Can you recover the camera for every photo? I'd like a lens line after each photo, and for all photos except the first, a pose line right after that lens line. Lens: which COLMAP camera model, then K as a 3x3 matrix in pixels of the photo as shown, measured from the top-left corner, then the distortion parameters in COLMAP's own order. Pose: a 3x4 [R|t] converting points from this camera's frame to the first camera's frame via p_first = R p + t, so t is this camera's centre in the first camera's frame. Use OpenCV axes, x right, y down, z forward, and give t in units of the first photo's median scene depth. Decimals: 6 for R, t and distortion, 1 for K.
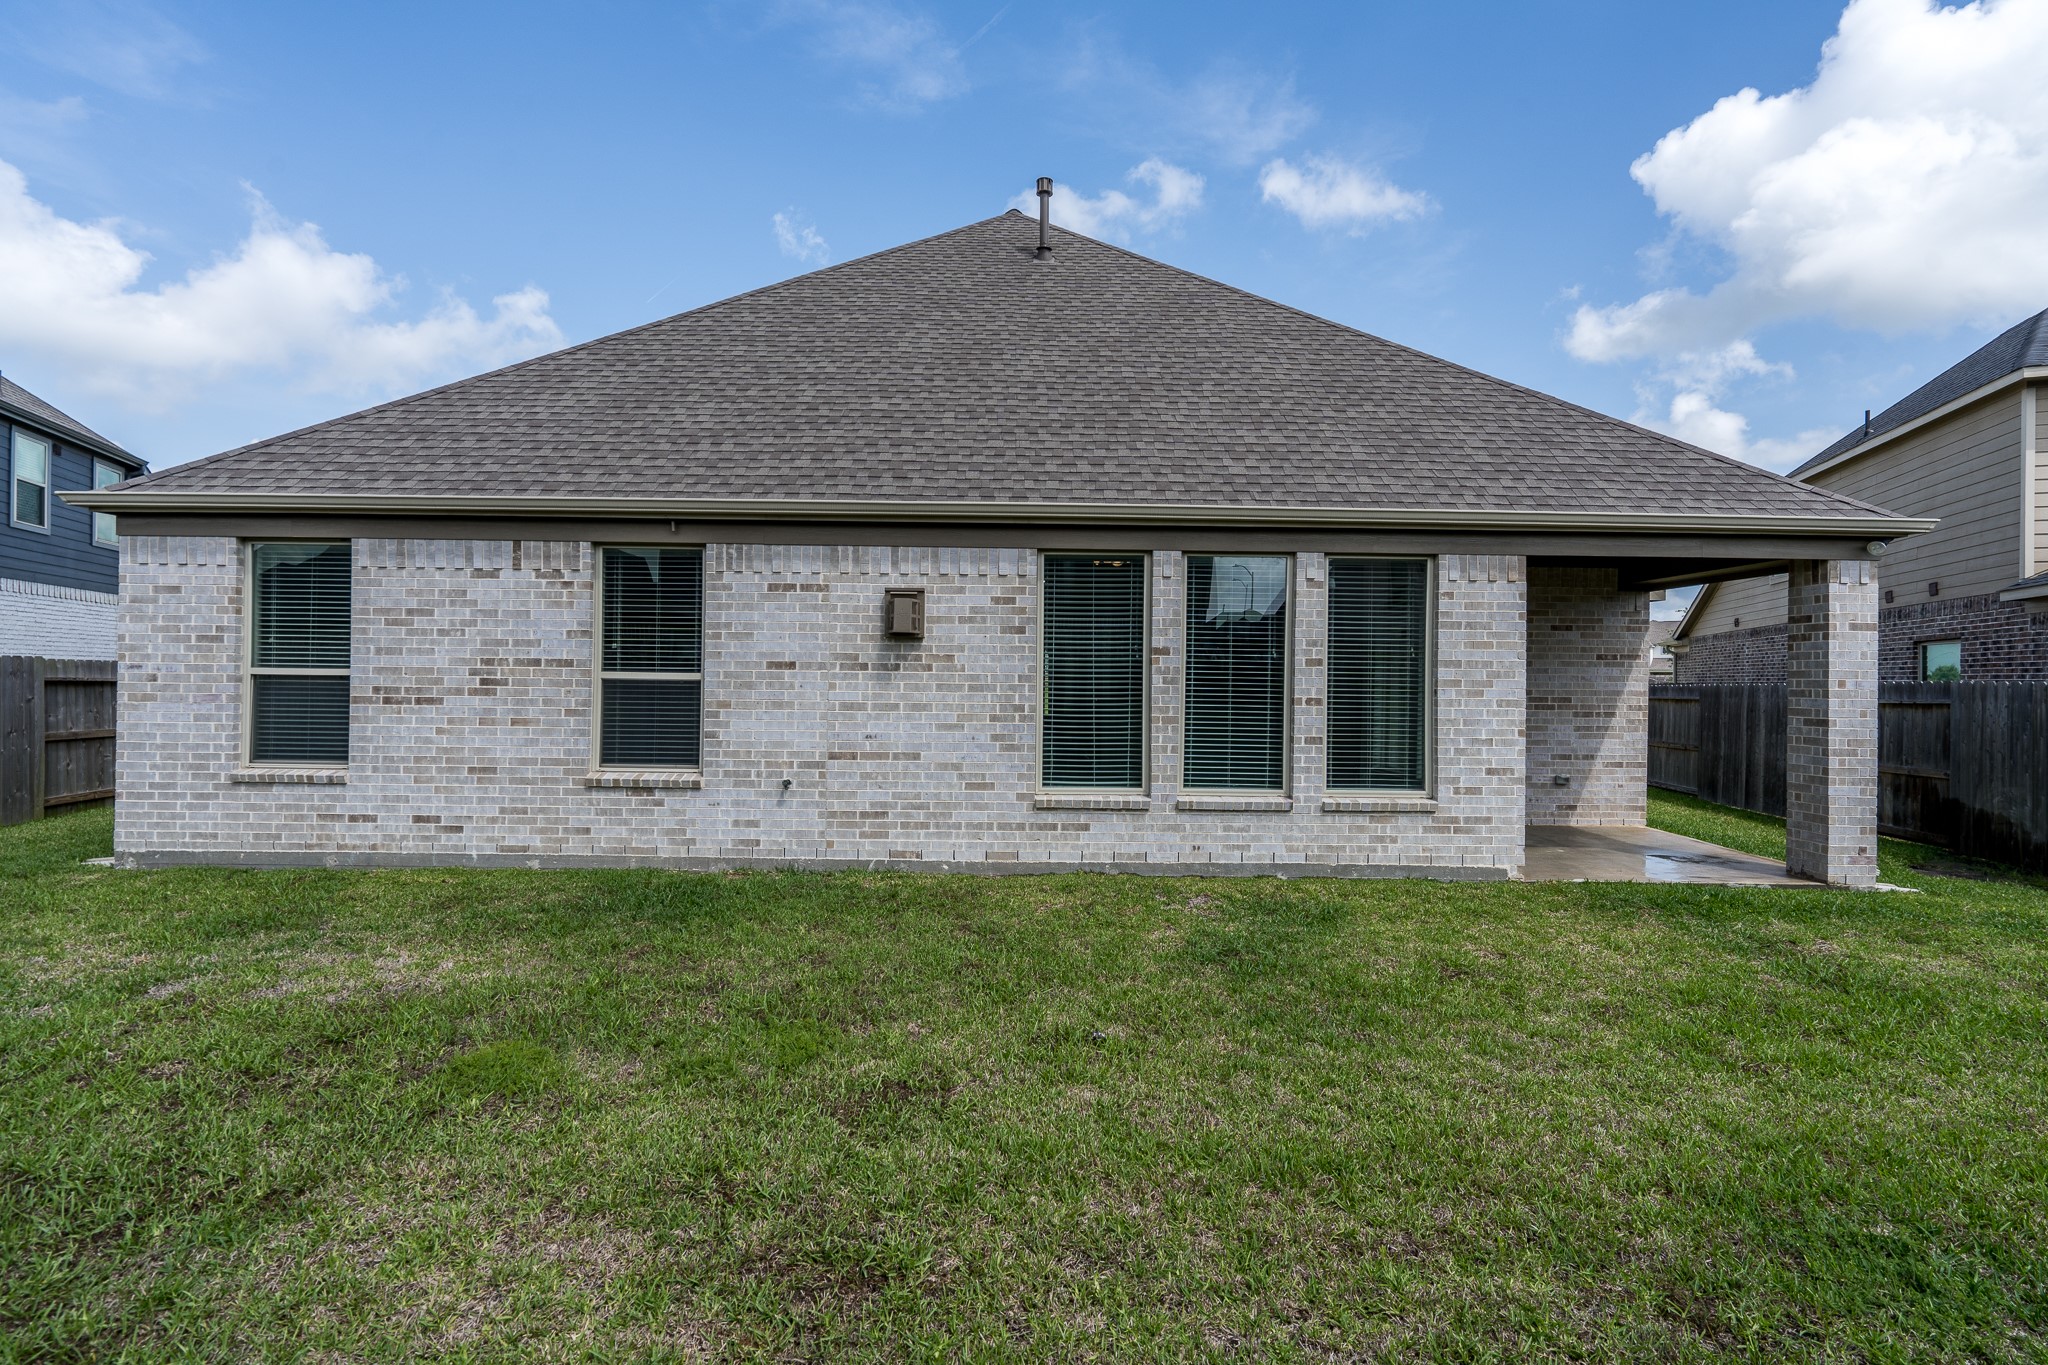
lens RADIAL K [[939.8, 0, 1018.8], [0, 939.8, 676.3], [0, 0, 1]] dist [-0.003126, -0.000694]
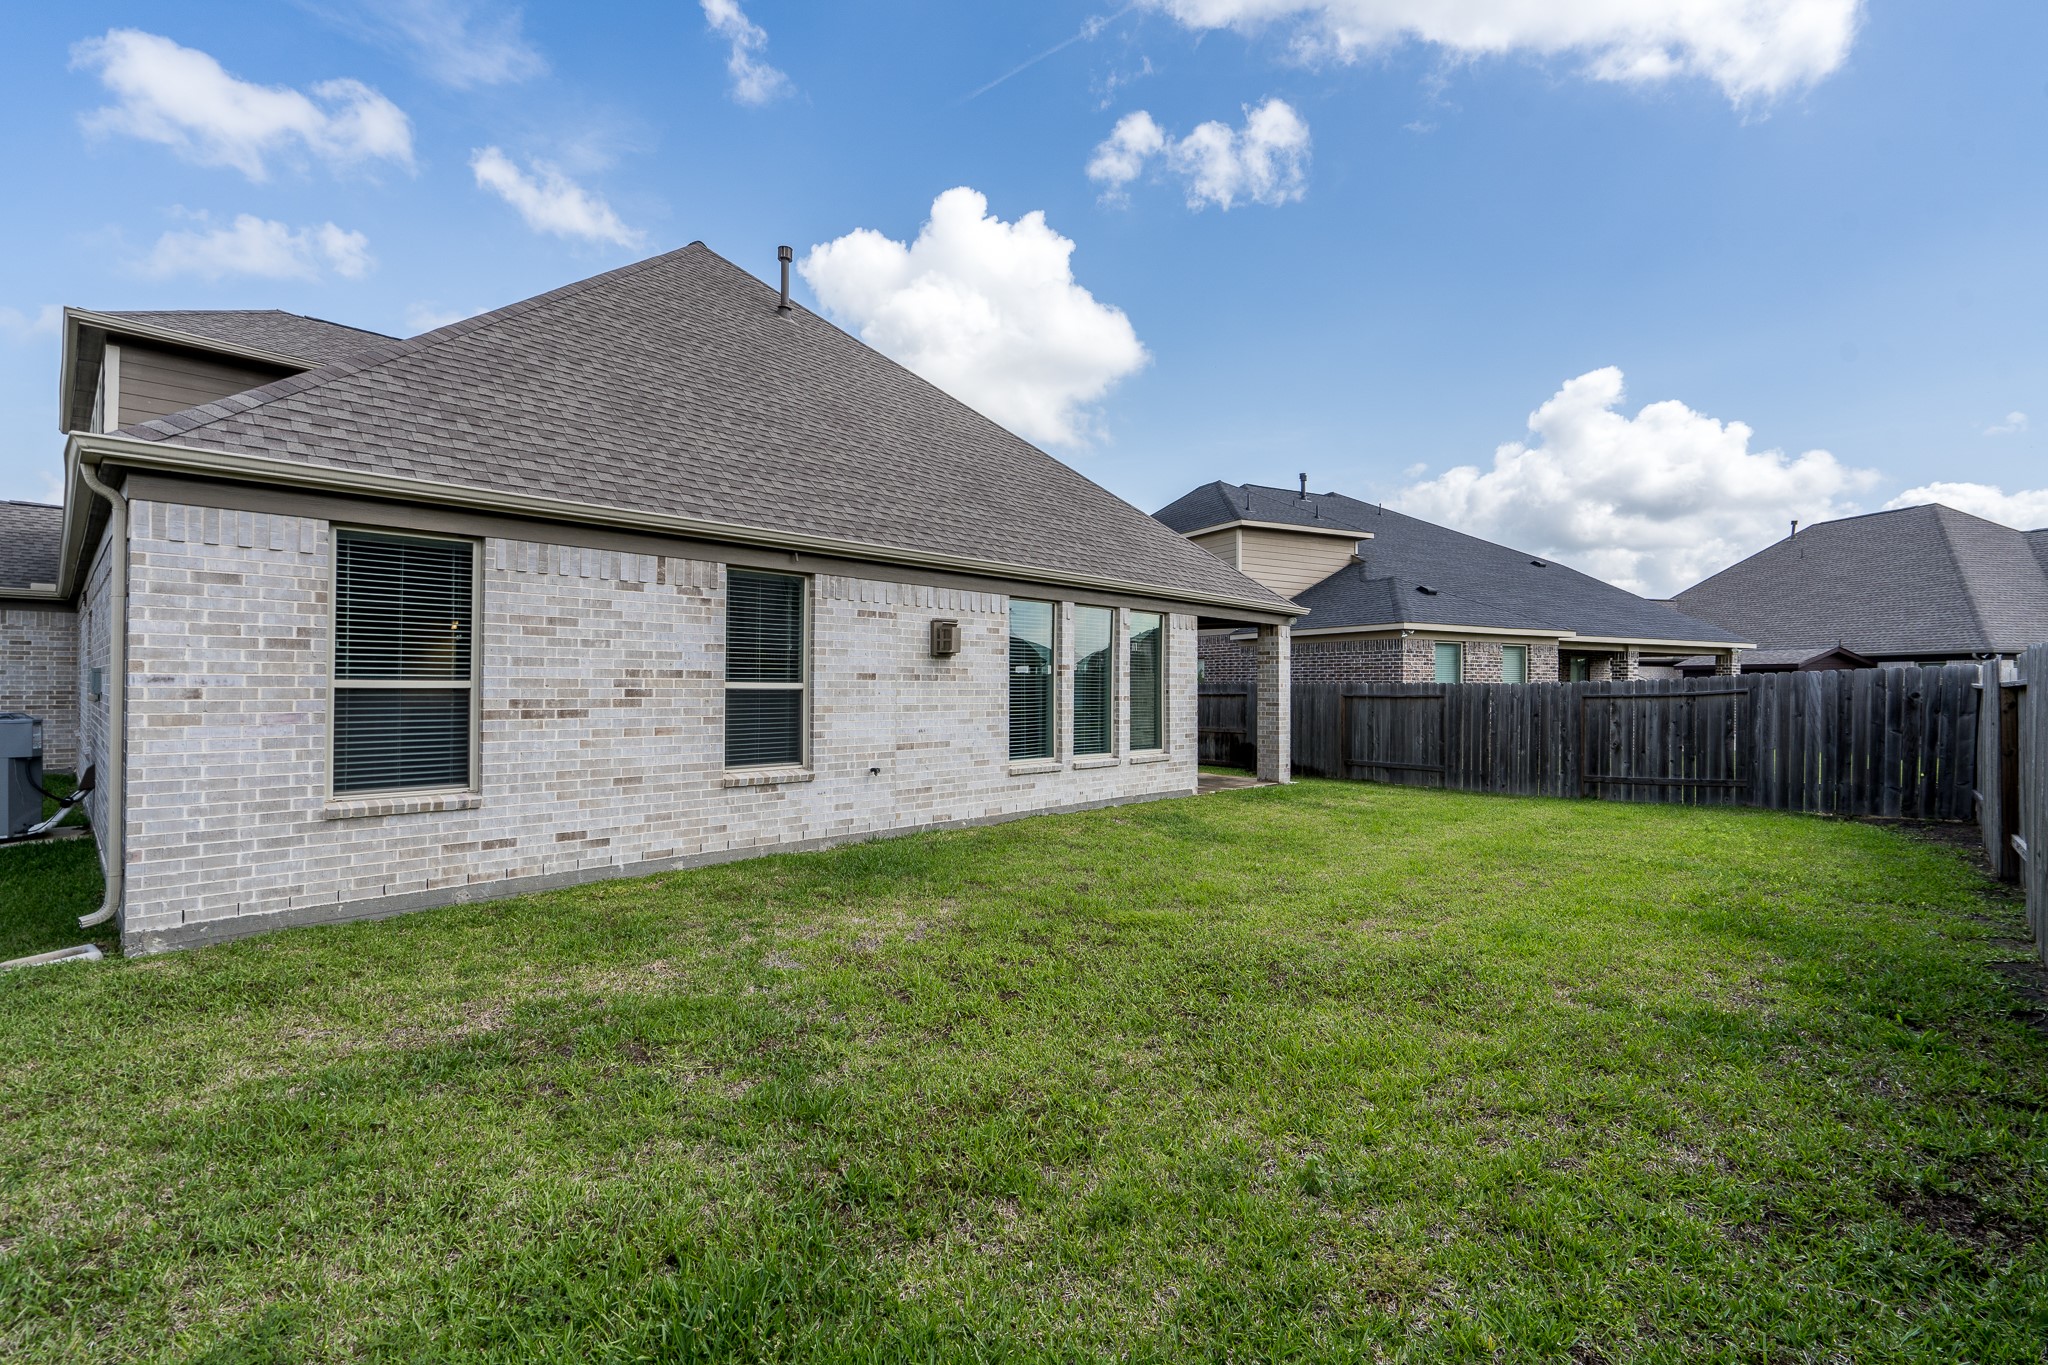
lens RADIAL K [[939.8, 0, 983.2], [0, 939.8, 688.2], [0, 0, 1]] dist [-0.003126, -0.000694]
pose [[0.700883, -0.010010, 0.713206, -1.026642], [-0.002011, 0.999870, 0.016009, -0.016372], [-0.713274, -0.012655, 0.700771, 0.020264]]
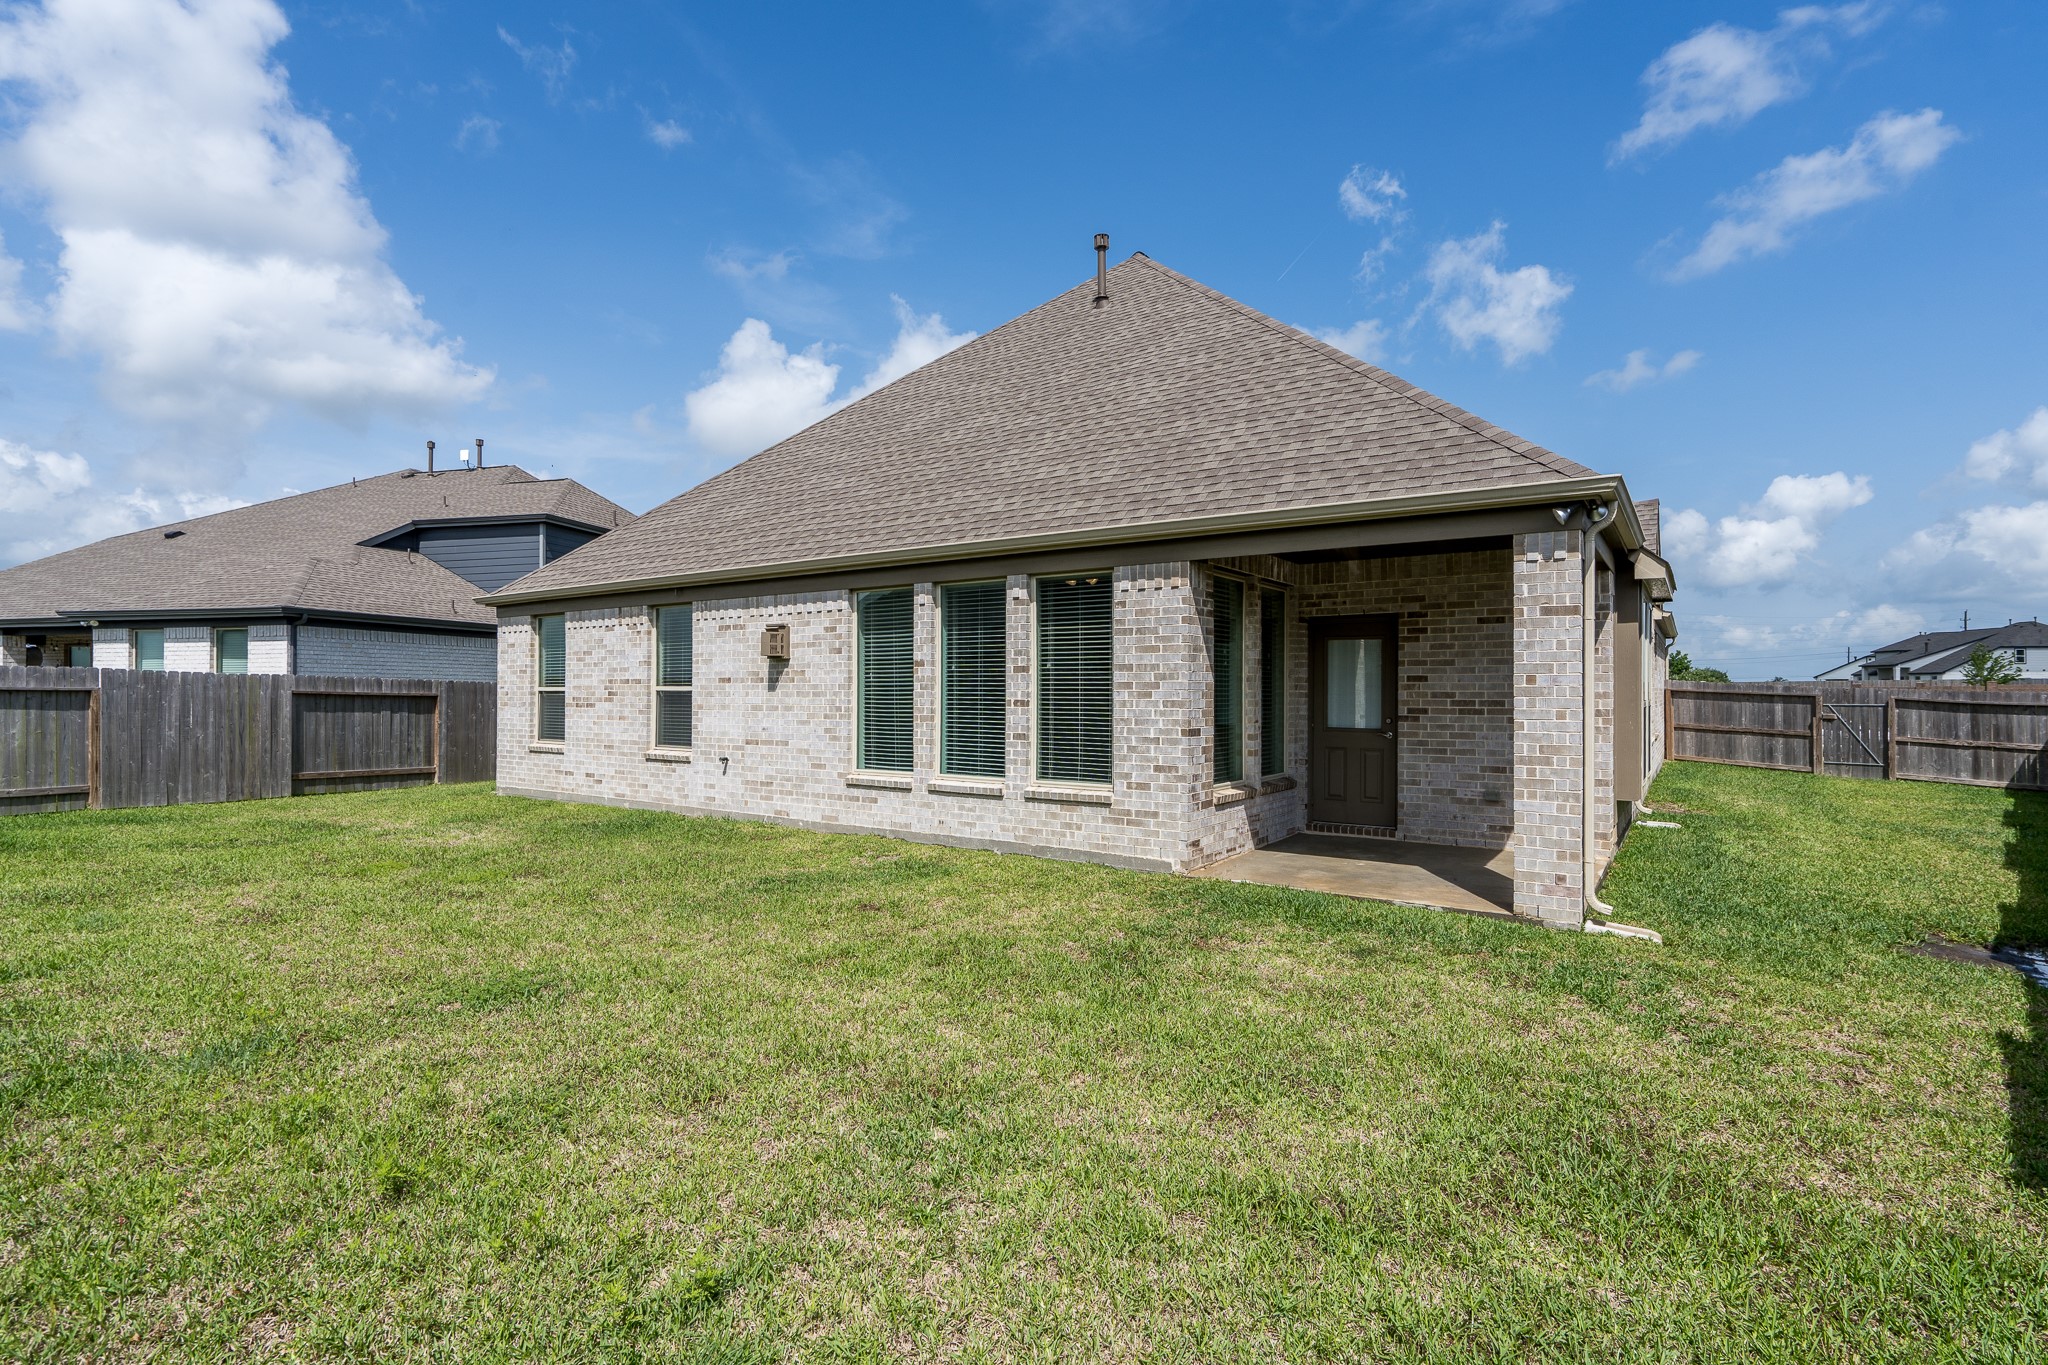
lens RADIAL K [[939.8, 0, 982.7], [0, 939.8, 683.5], [0, 0, 1]] dist [-0.003126, -0.000694]
pose [[0.816369, -0.016549, -0.577293, 0.933610], [0.011950, 0.999859, -0.011763, 0.015495], [0.577407, 0.002704, 0.816452, 0.024398]]
